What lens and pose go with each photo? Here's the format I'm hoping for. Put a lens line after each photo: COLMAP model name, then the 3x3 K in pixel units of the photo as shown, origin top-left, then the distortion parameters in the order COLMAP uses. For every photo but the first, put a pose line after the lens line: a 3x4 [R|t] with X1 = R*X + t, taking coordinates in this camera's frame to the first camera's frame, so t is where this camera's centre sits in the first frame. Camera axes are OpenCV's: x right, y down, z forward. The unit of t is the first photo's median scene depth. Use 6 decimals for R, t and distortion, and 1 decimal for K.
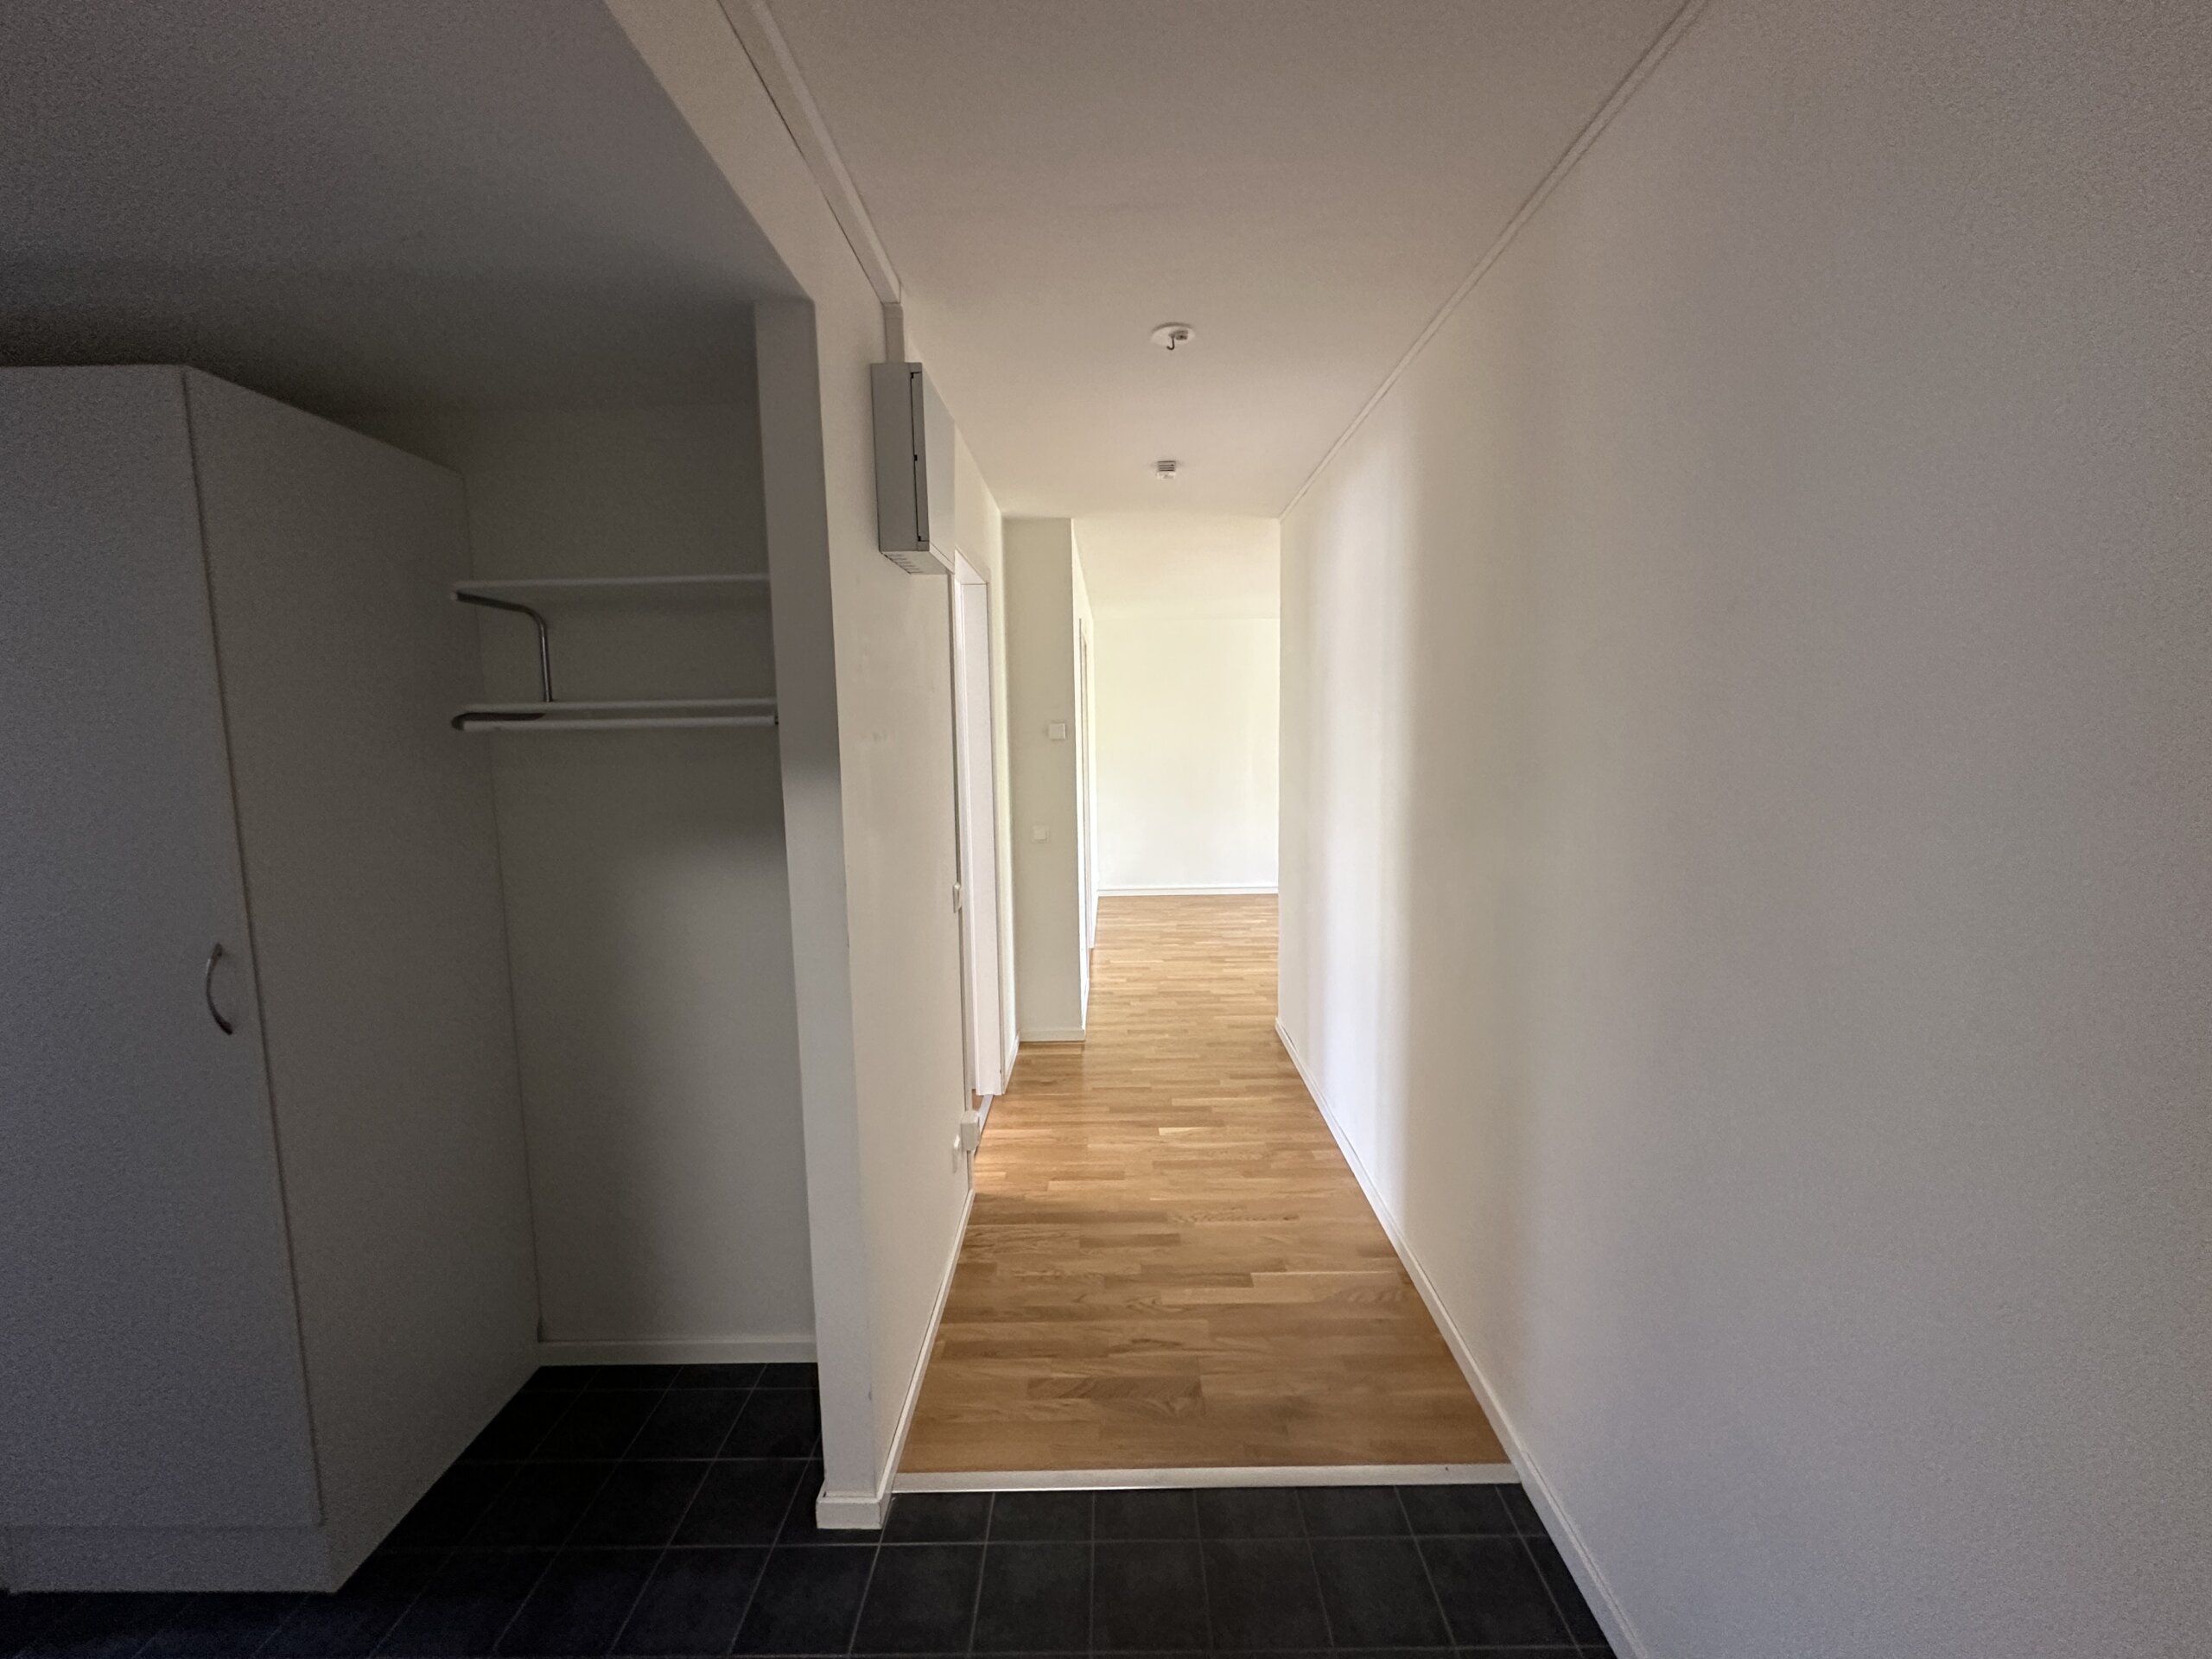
lens RADIAL K [[881.2, 0, 1111.1], [0, 881.2, 829.1], [0, 0, 1]] dist [-0.001024, -0.000327]
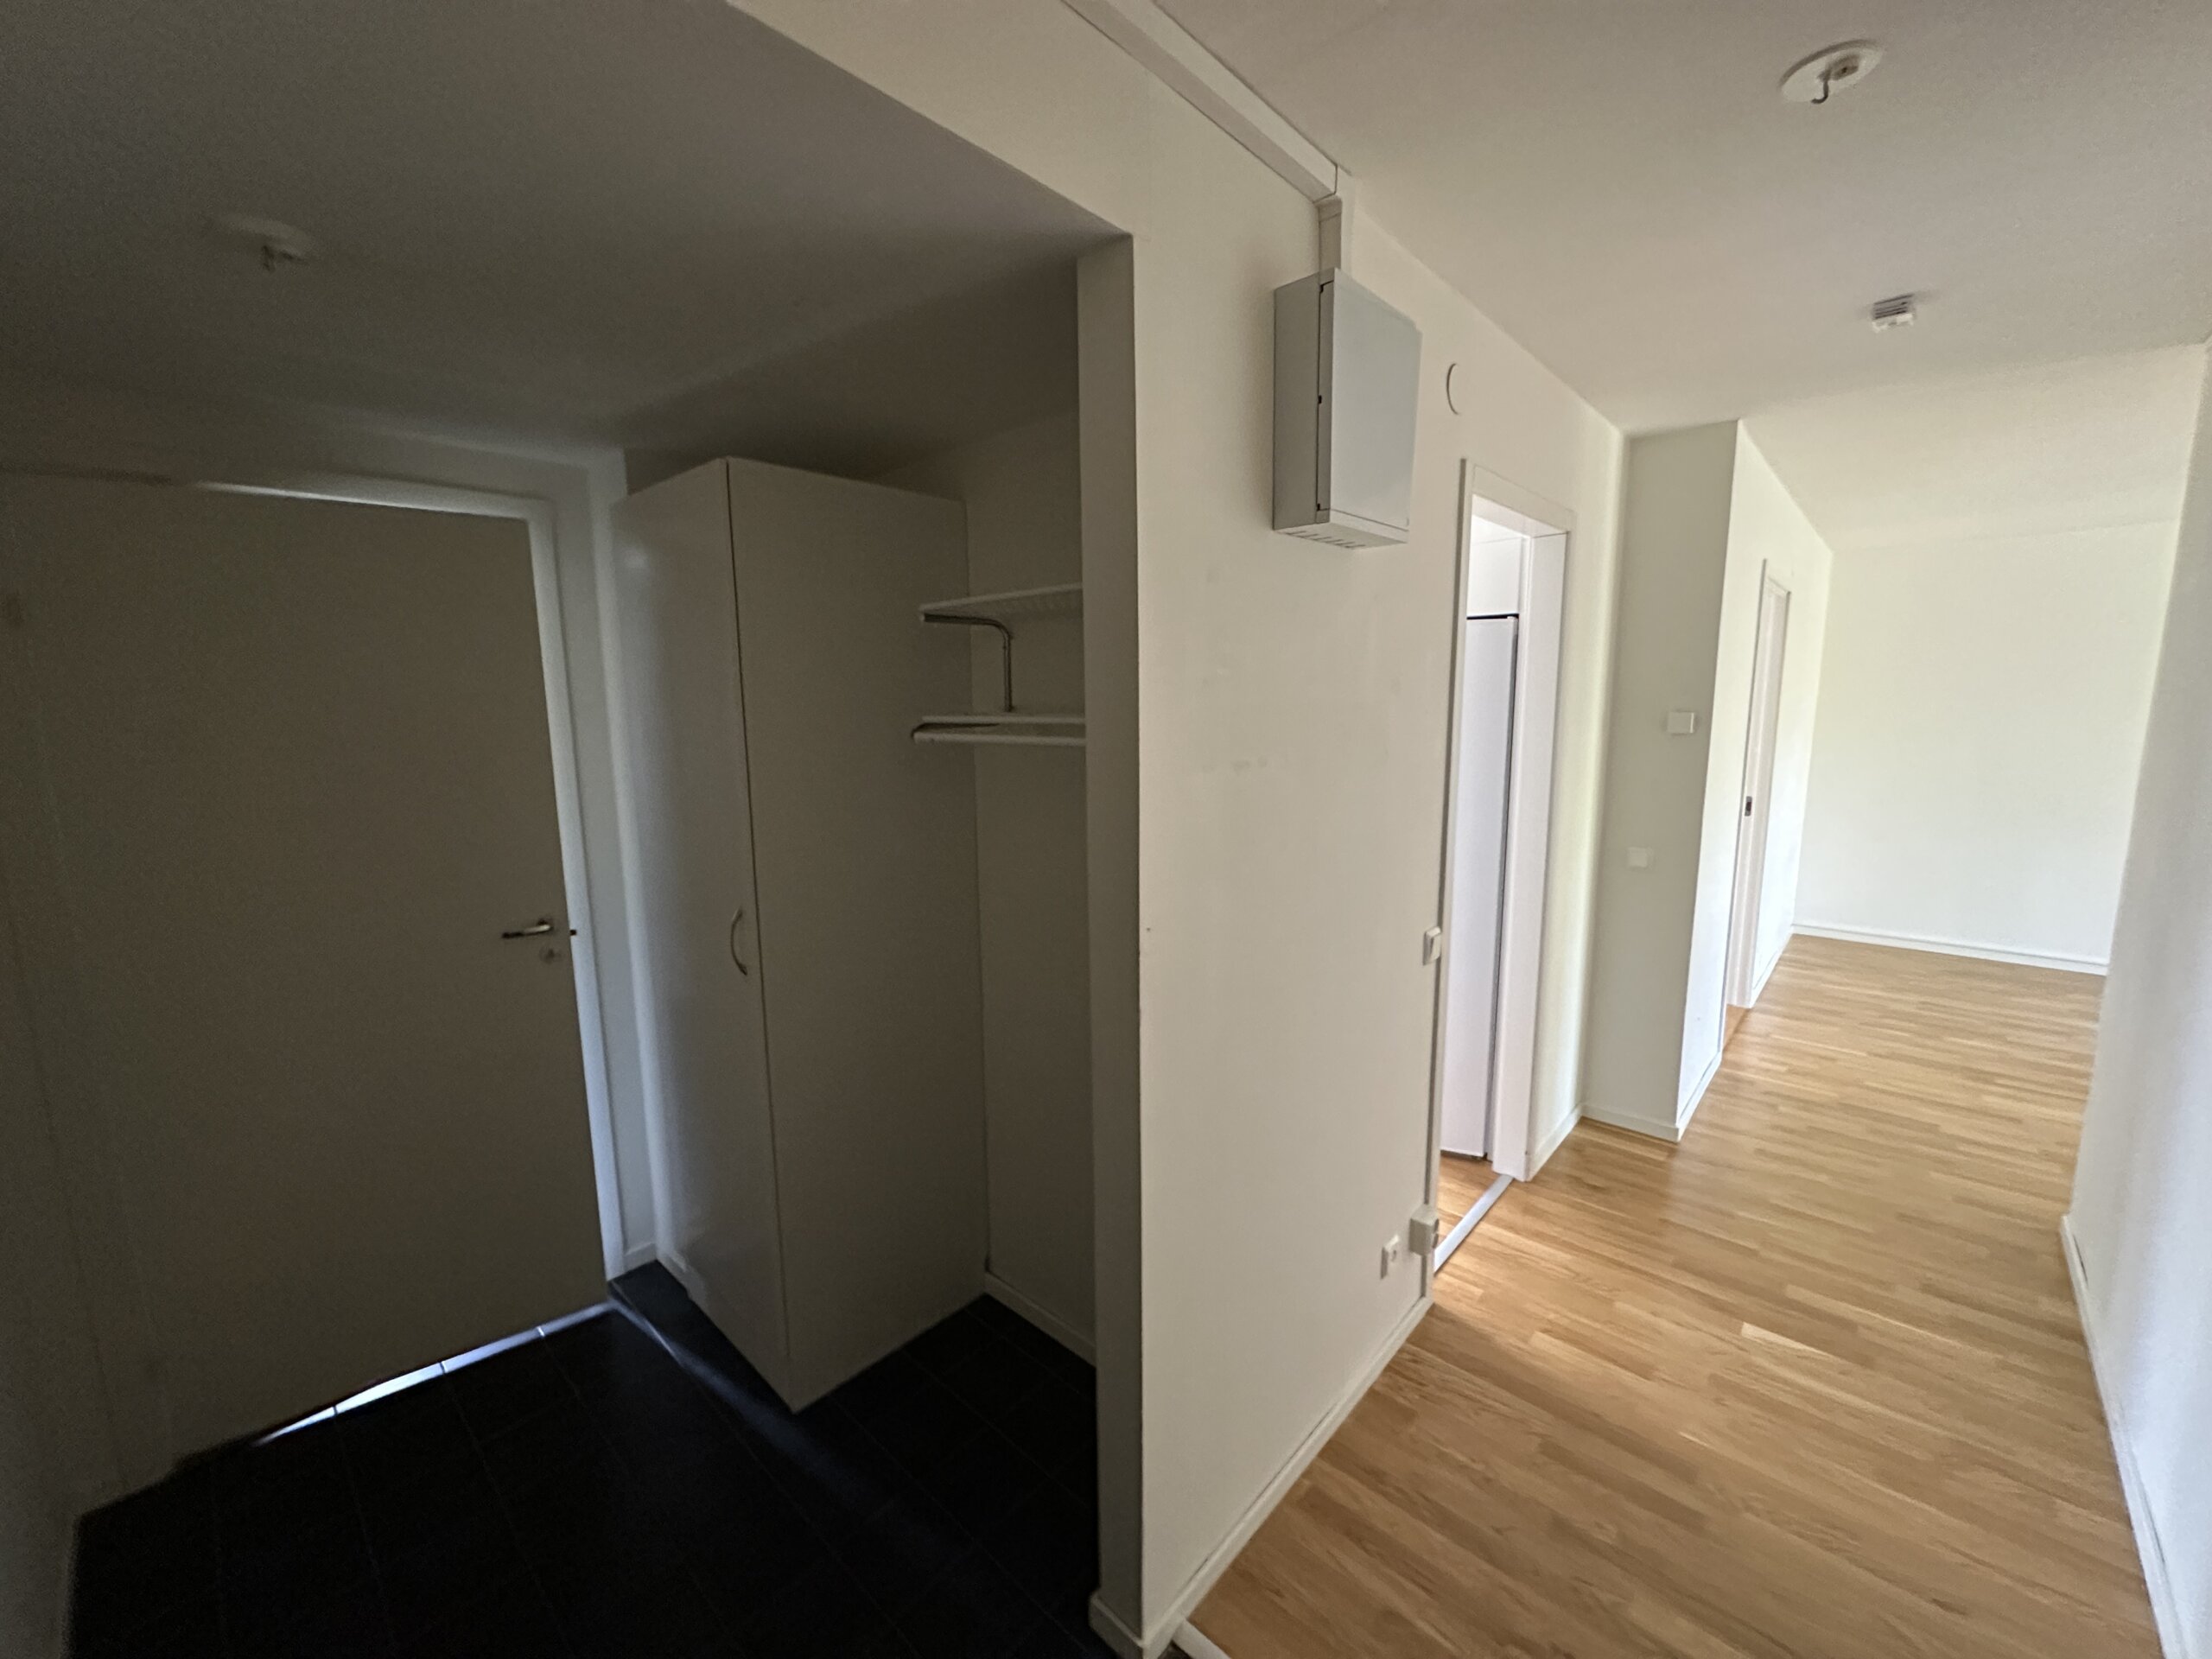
lens RADIAL K [[881.2, 0, 1103.0], [0, 881.2, 827.6], [0, 0, 1]] dist [-0.001024, -0.000327]
pose [[0.737417, 0.106662, -0.666963, 0.104982], [-0.077201, 0.994291, 0.073653, -0.053789], [0.671012, -0.002822, 0.741441, 0.174635]]
